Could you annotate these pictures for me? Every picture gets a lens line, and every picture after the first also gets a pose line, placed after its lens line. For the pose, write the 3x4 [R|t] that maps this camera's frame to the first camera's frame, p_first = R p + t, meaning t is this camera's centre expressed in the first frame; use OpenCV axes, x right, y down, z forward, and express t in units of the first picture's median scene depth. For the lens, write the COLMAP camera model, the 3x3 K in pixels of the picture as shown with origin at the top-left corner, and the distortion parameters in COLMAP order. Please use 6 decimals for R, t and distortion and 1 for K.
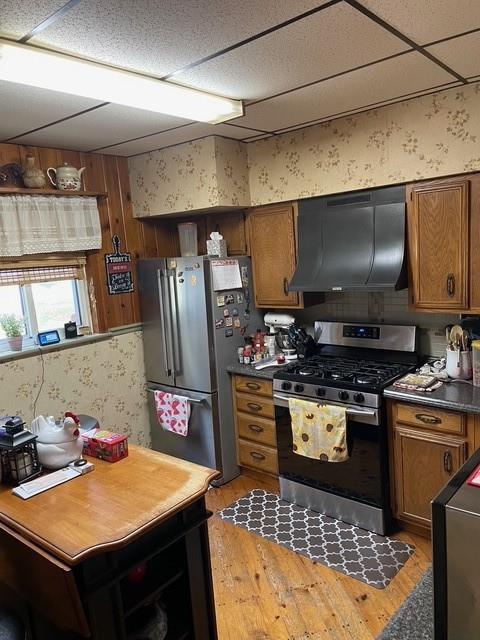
lens RADIAL K [[486.8, 0, 240.1], [0, 486.8, 320.5], [0, 0, 1]] dist [0.039328, -0.020156]
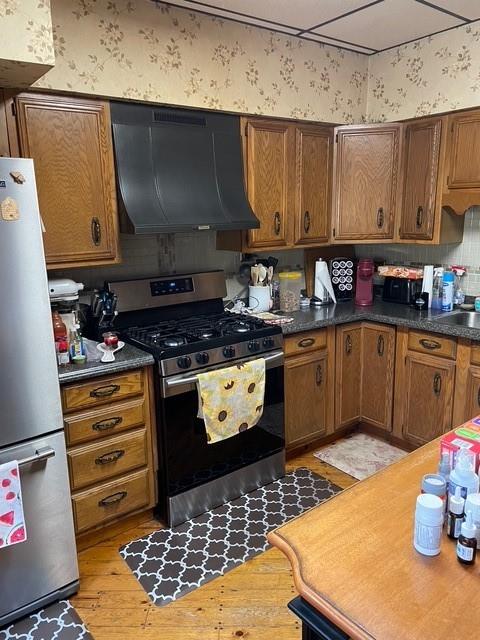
lens RADIAL K [[486.8, 0, 240.4], [0, 486.8, 319.6], [0, 0, 1]] dist [0.039328, -0.020156]
pose [[0.198378, -0.143504, 0.969563, -0.597218], [0.156136, 0.981218, 0.113282, 0.003108], [-0.967609, 0.128911, 0.217058, 0.779523]]
